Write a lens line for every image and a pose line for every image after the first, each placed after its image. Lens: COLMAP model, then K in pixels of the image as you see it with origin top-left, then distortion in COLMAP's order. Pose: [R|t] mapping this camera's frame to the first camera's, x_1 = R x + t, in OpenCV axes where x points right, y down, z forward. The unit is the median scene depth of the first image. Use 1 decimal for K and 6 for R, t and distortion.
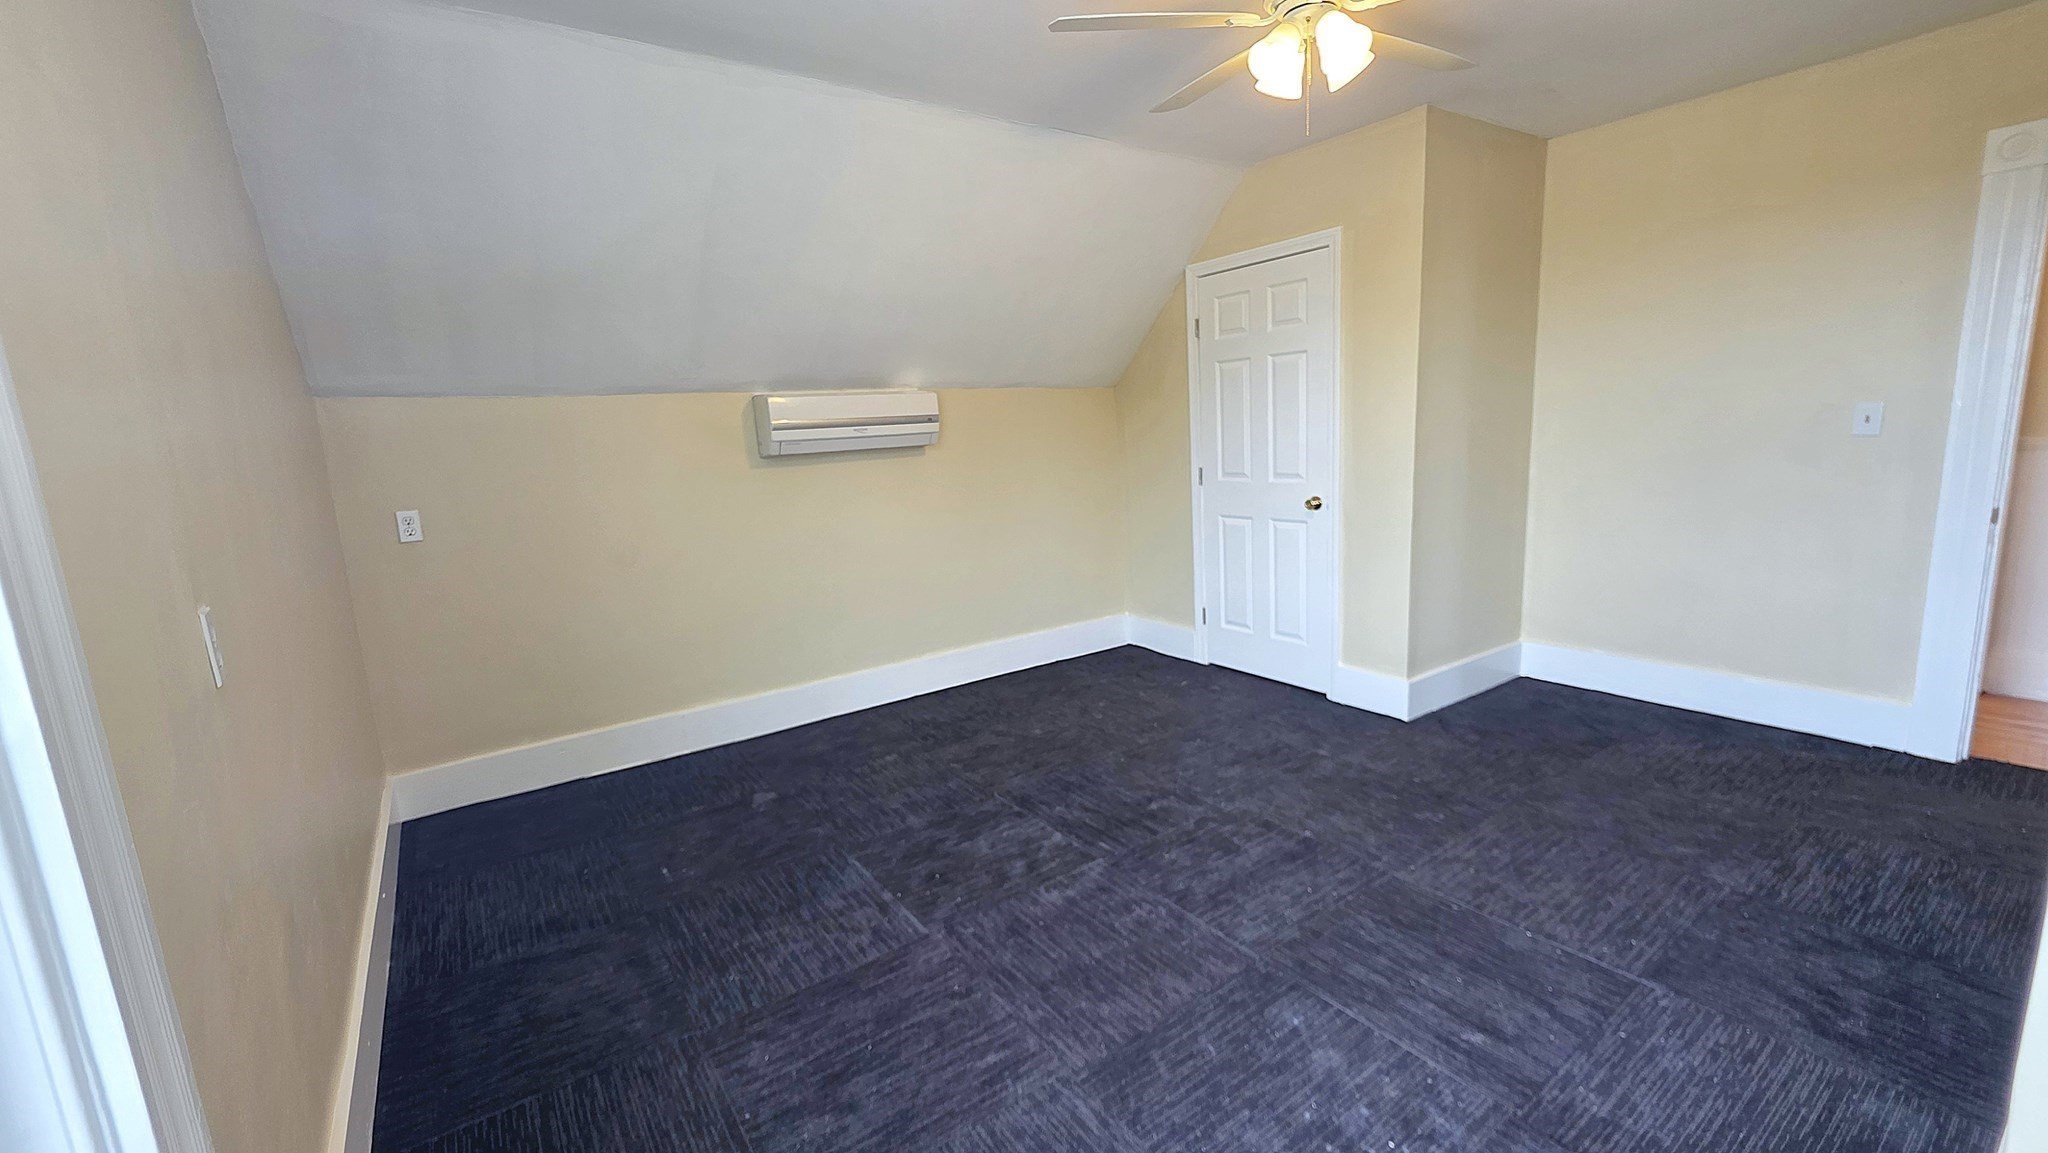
lens RADIAL K [[825.3, 0, 1015.4], [0, 825.3, 566.5], [0, 0, 1]] dist [0.002441, -0.002087]
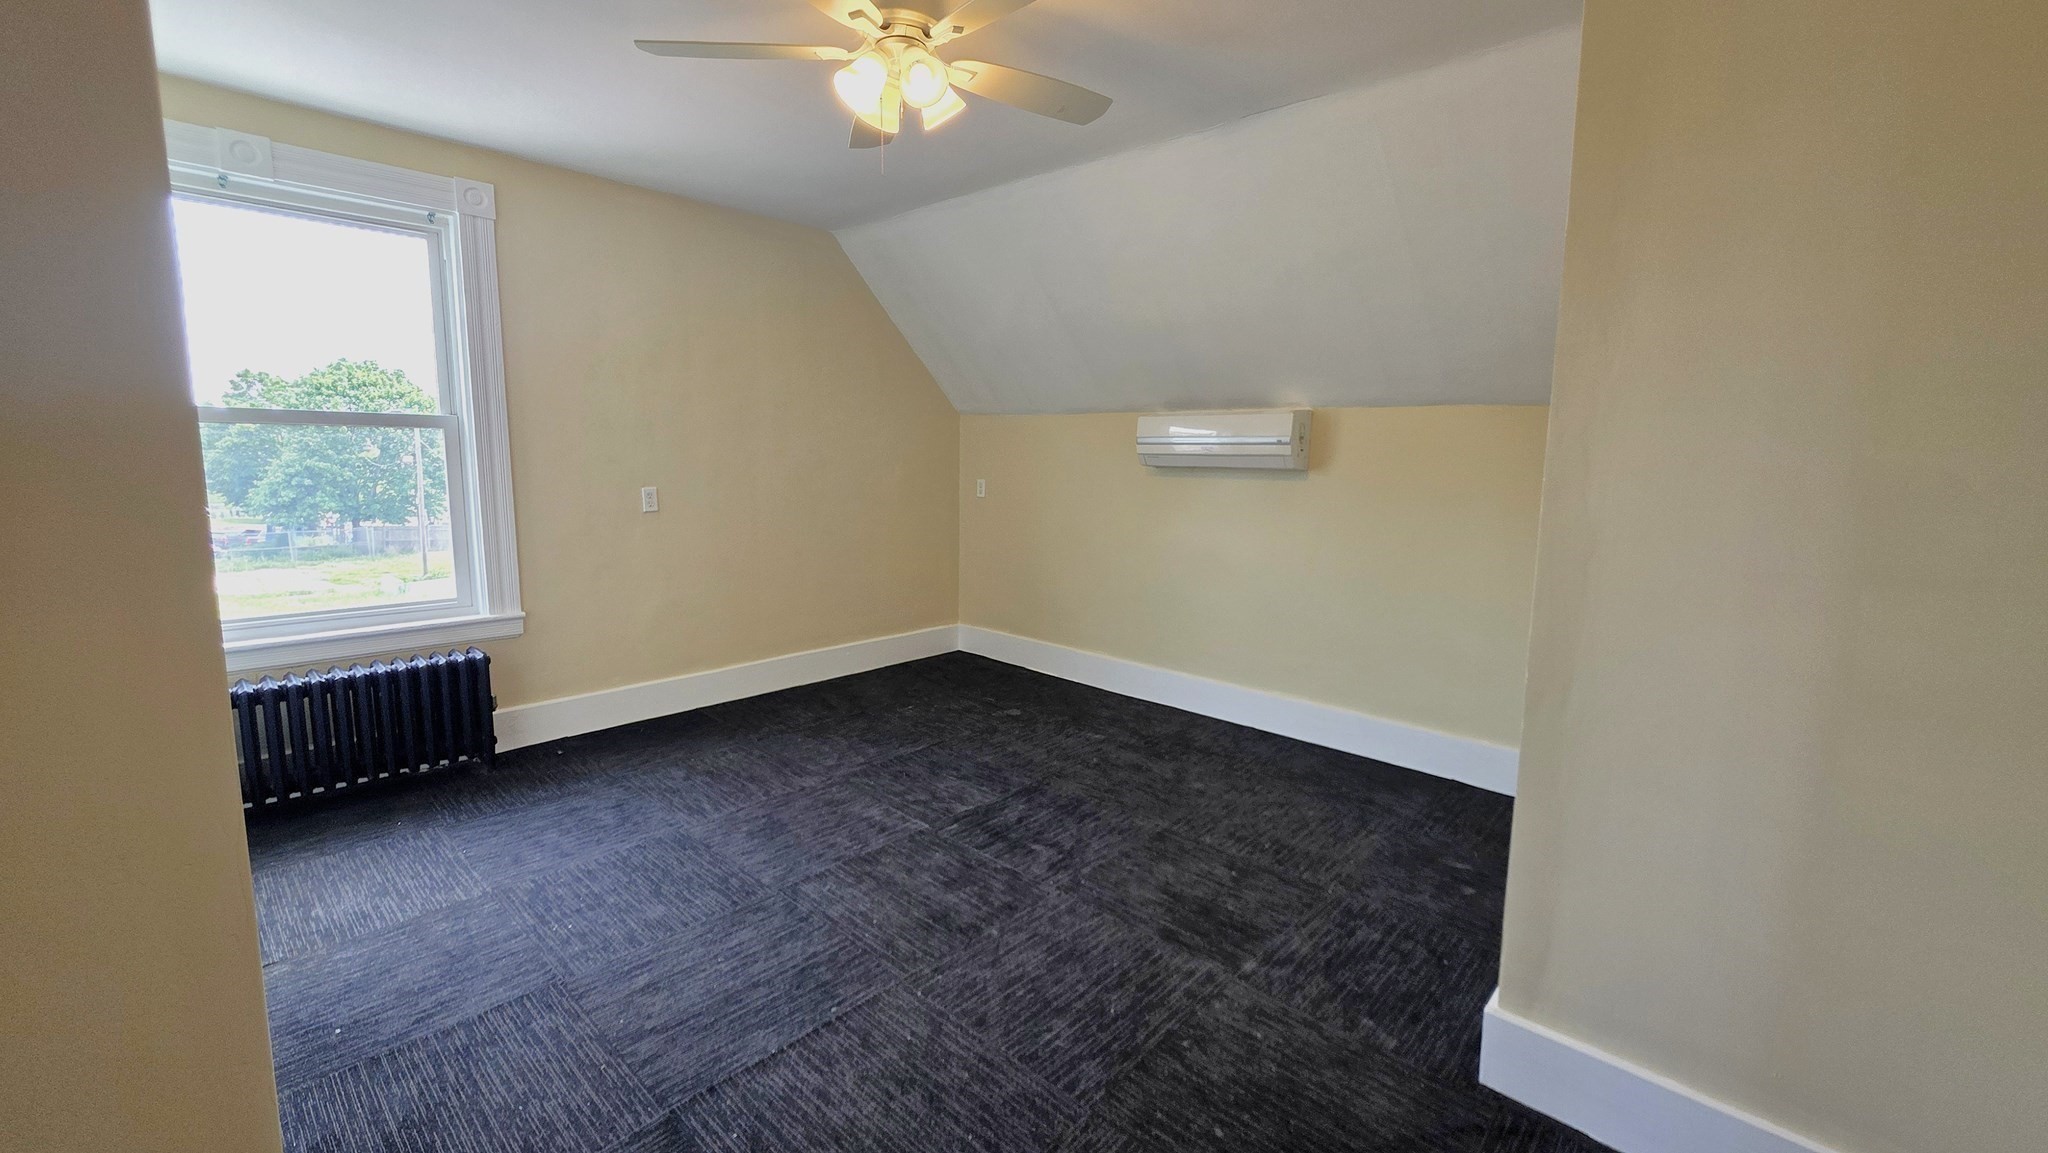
lens RADIAL K [[825.3, 0, 1015.4], [0, 825.3, 566.5], [0, 0, 1]] dist [0.002441, -0.002087]
pose [[0.206664, 0.186779, -0.960418, 1.146684], [-0.189600, 0.970648, 0.147970, -0.185012], [0.959866, 0.151515, 0.236011, 0.779766]]
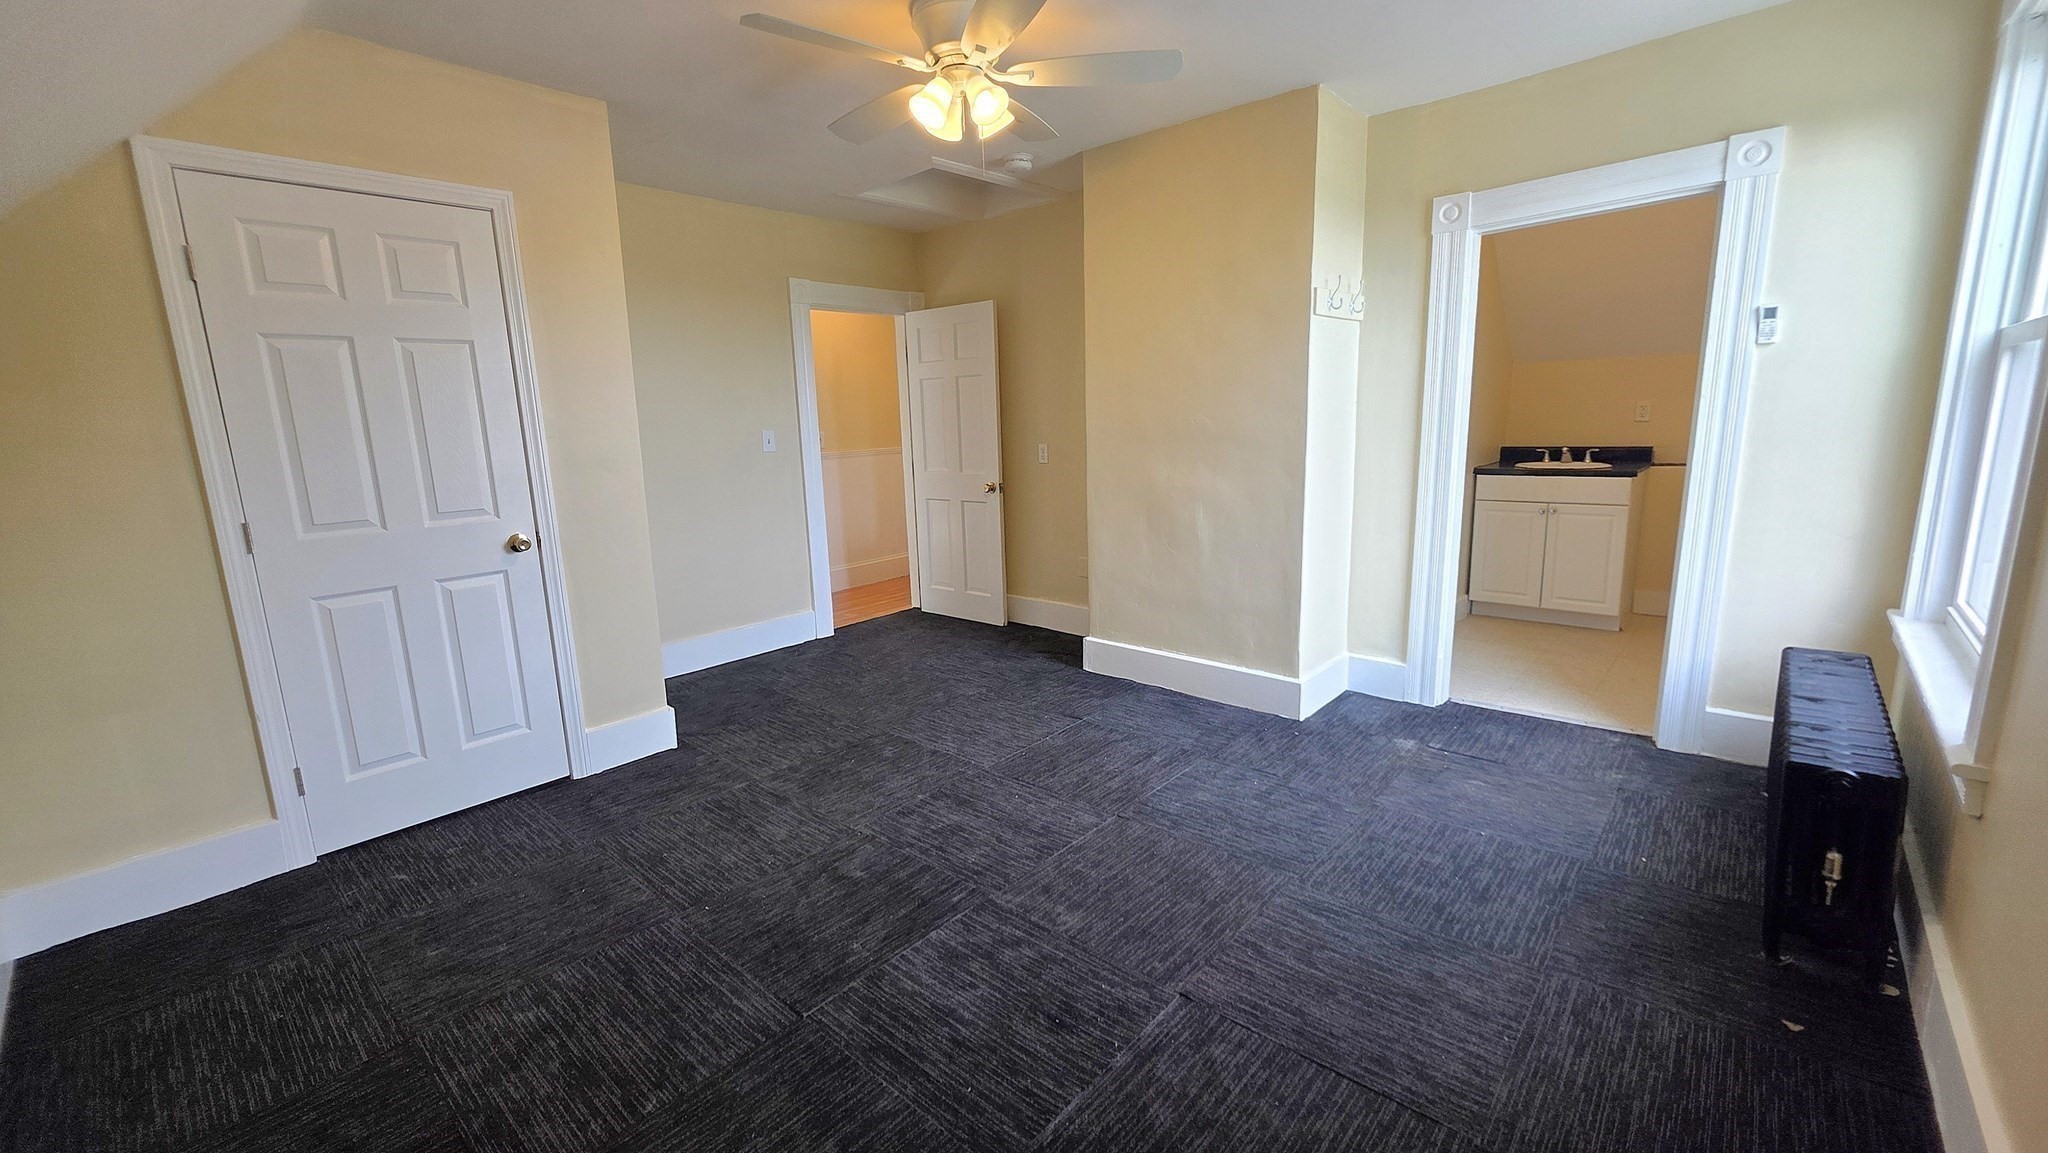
lens RADIAL K [[825.3, 0, 1015.4], [0, 825.3, 566.5], [0, 0, 1]] dist [0.002441, -0.002087]
pose [[-0.226504, -0.116396, 0.967030, -0.708661], [0.210324, 0.963566, 0.165243, -0.124901], [-0.951031, 0.240818, -0.193771, 1.045533]]
